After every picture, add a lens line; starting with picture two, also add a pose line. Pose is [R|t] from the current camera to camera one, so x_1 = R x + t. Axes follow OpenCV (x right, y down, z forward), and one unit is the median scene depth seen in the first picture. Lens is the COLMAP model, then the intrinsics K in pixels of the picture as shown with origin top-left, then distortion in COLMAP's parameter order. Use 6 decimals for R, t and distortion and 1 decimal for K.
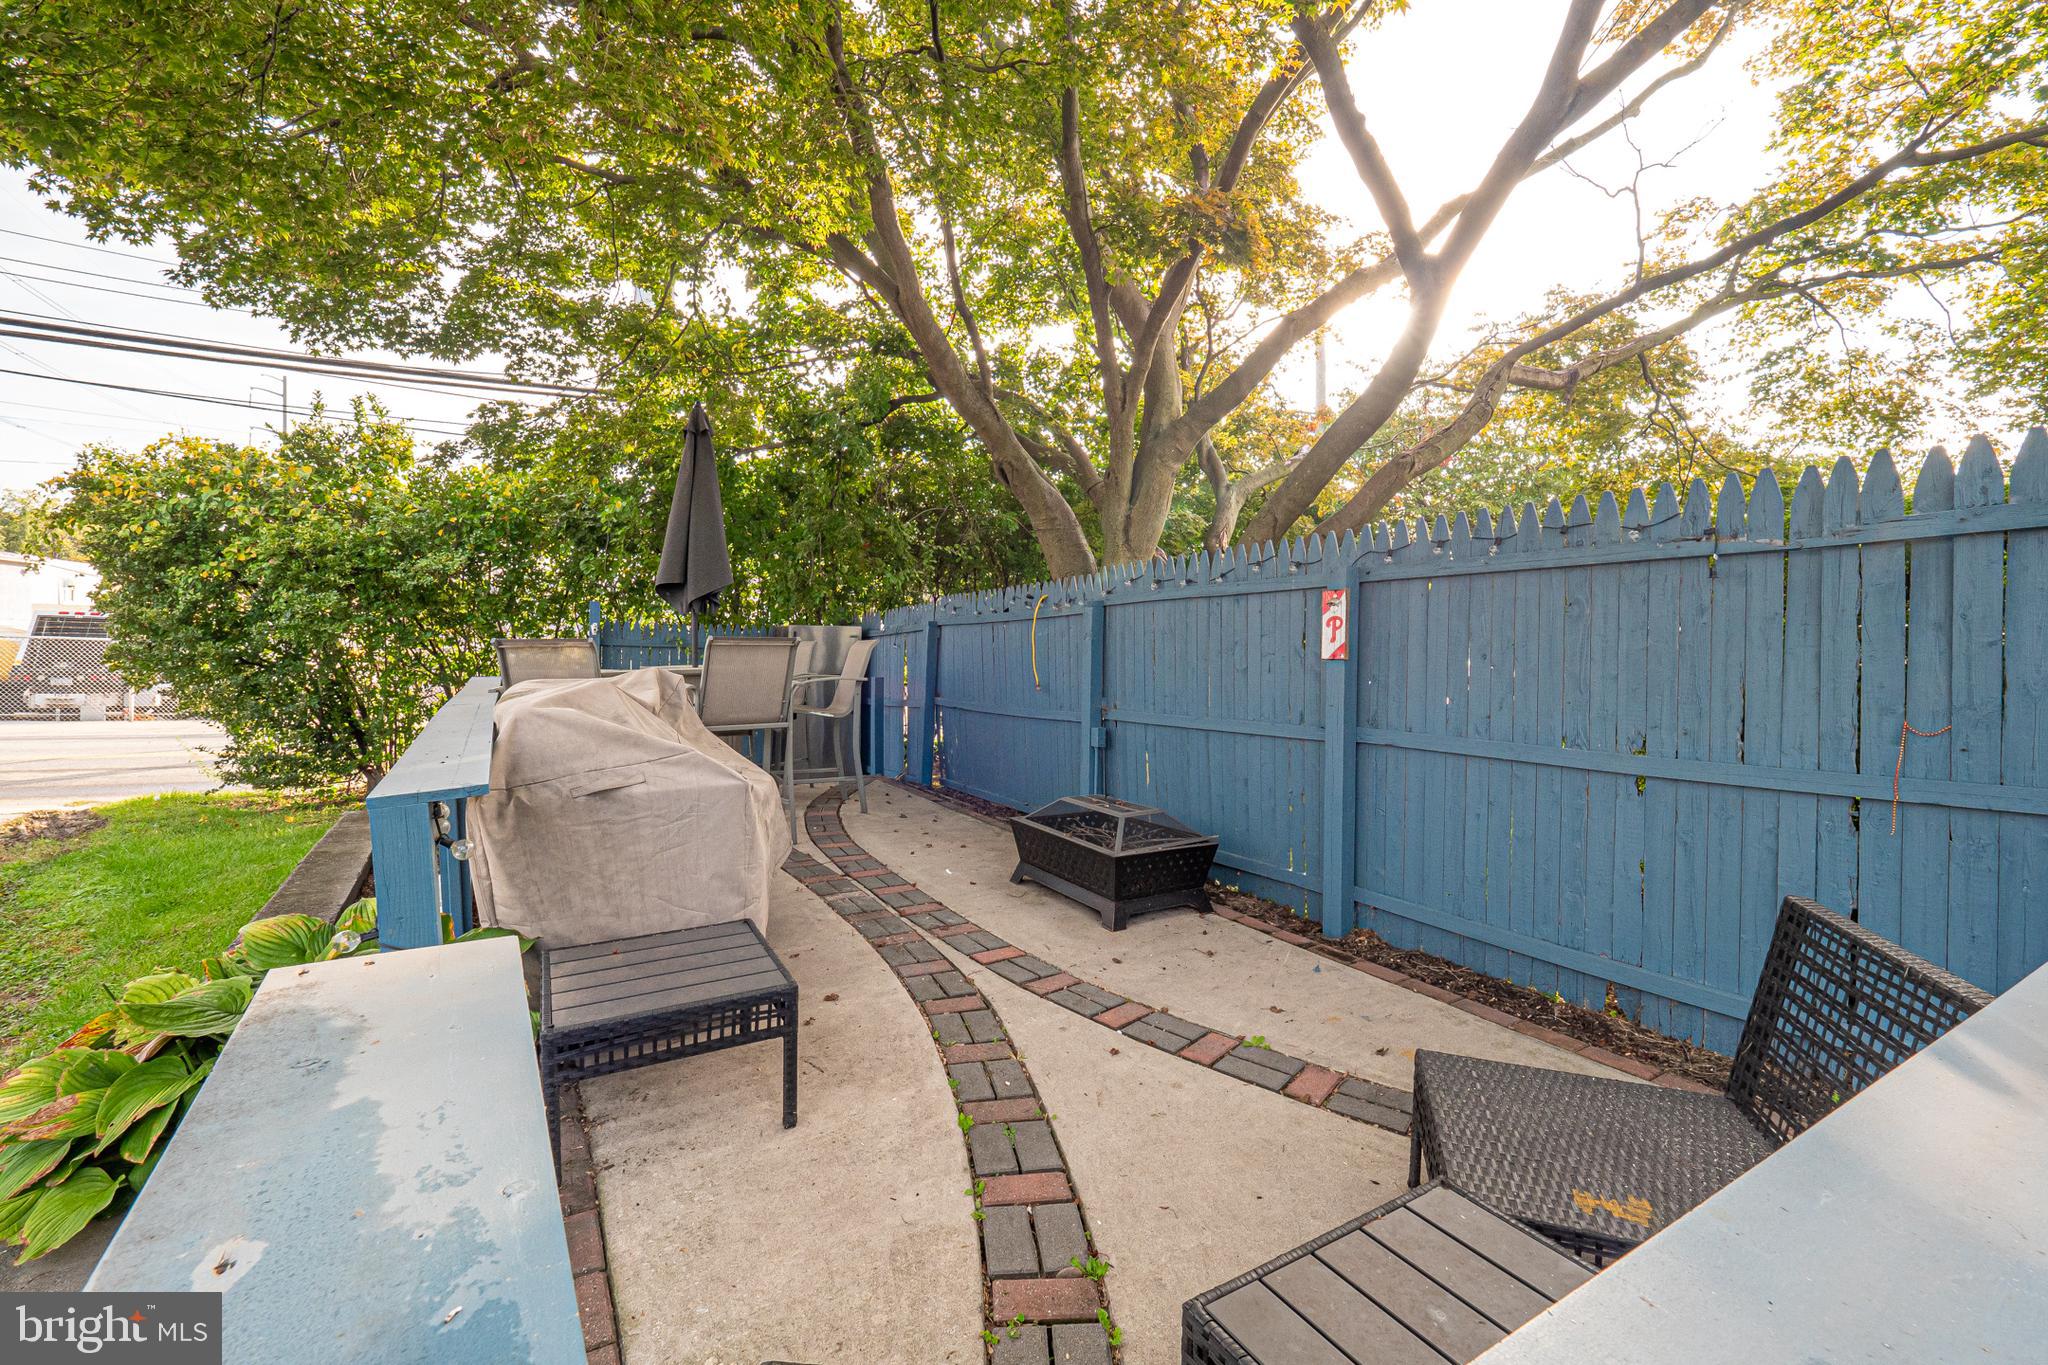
lens RADIAL K [[857.2, 0, 1024.0], [0, 857.2, 682.5], [0, 0, 1]] dist [0.000147, 0.000041]
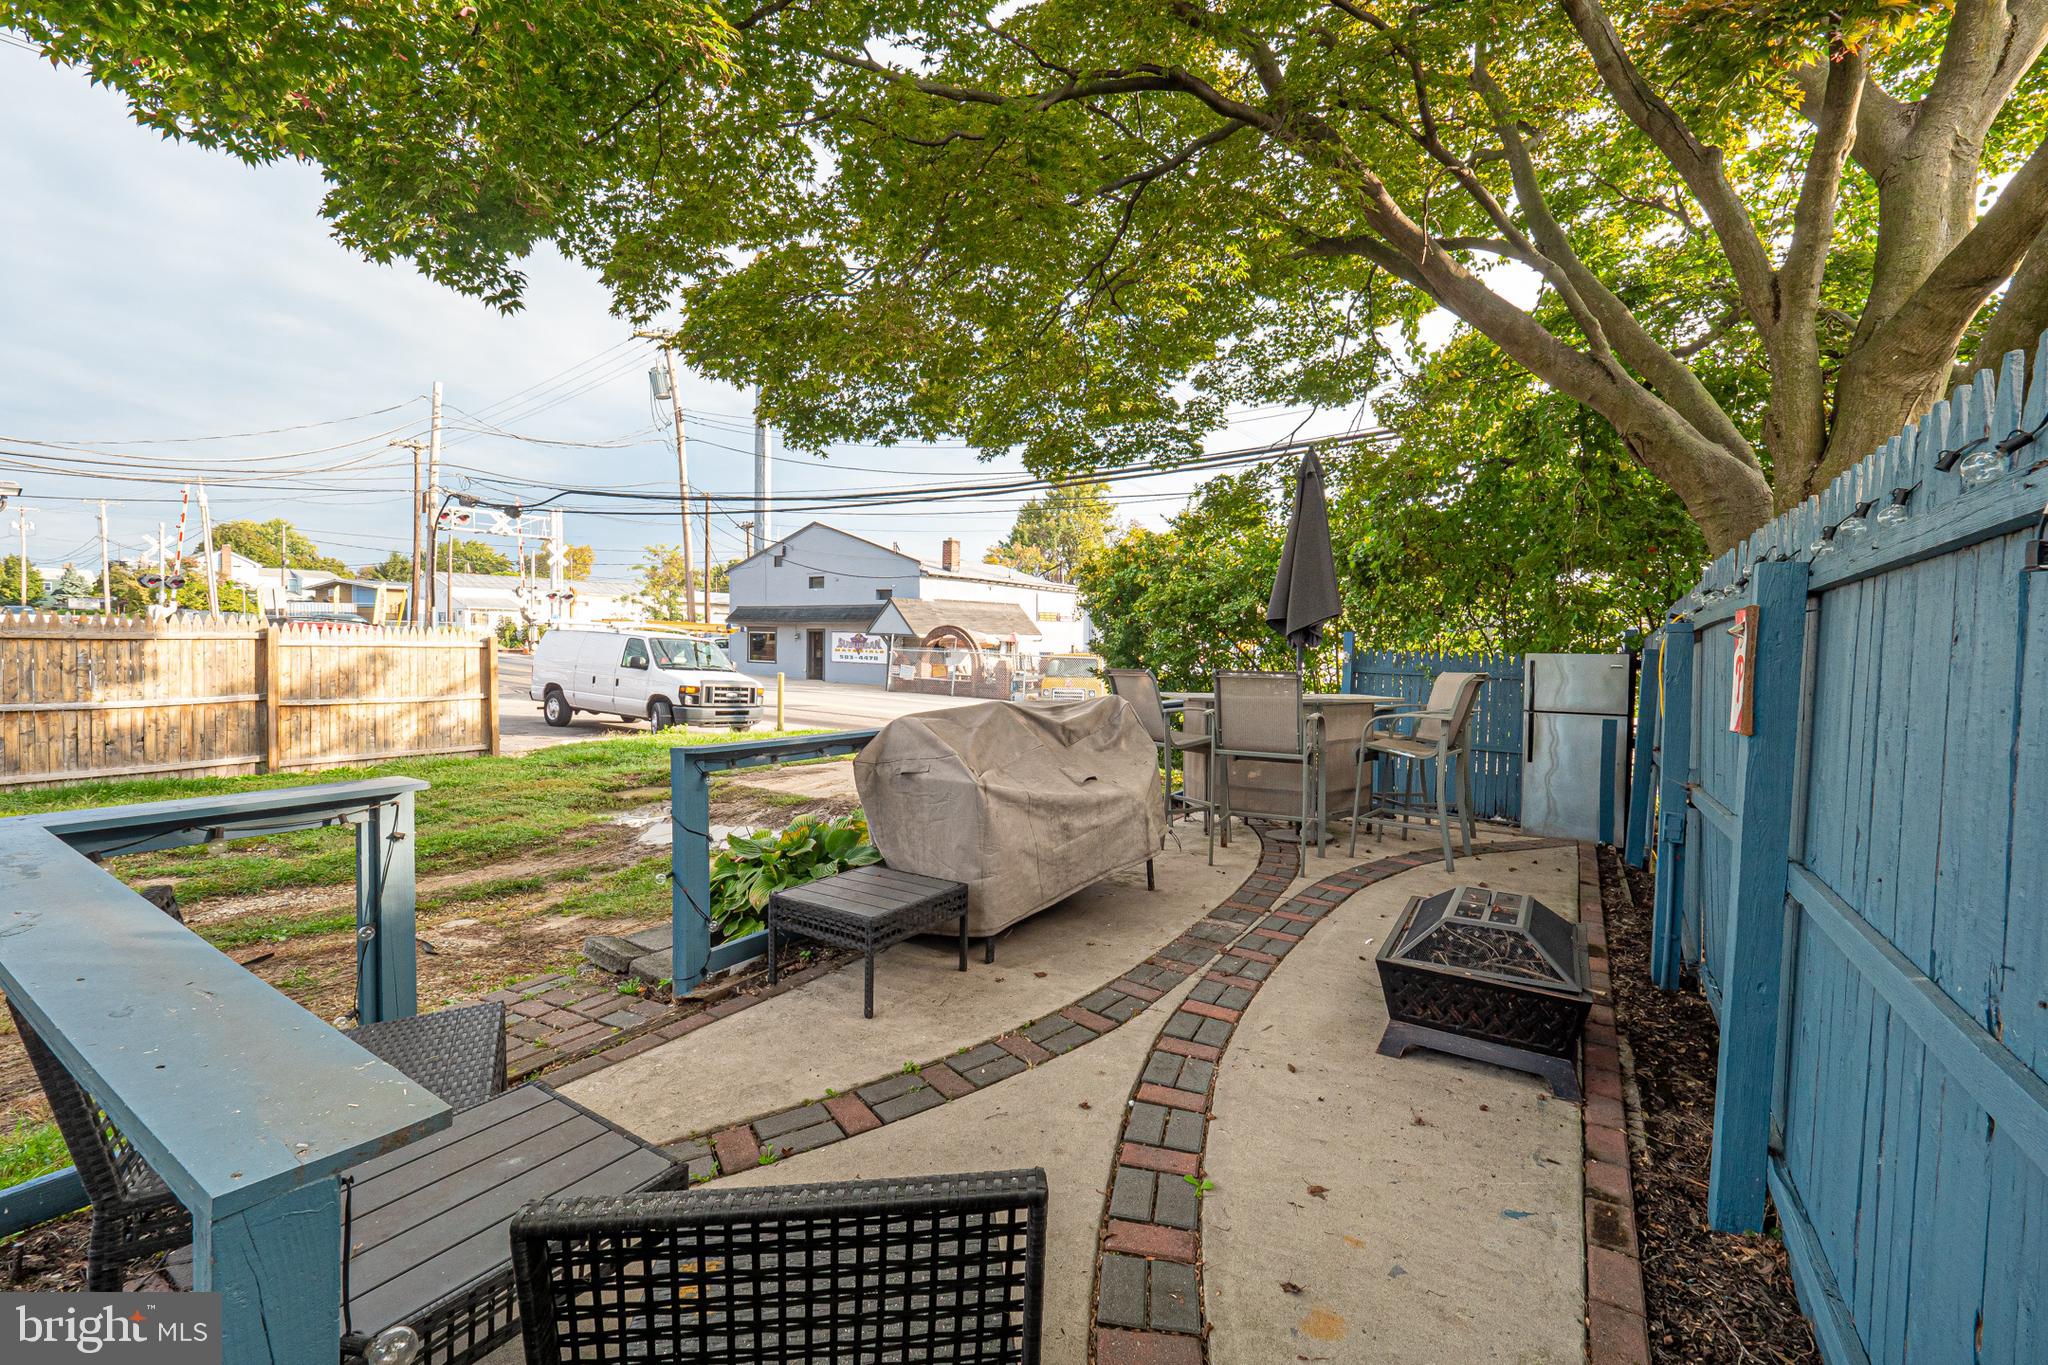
lens RADIAL K [[855.8, 0, 1024.0], [0, 855.8, 682.5], [0, 0, 1]] dist [-0.016574, 0.000191]
pose [[0.456168, 0.036384, -0.889149, 0.724701], [-0.059749, 0.998161, 0.010191, -0.047975], [0.887885, 0.048477, 0.457504, 0.363379]]
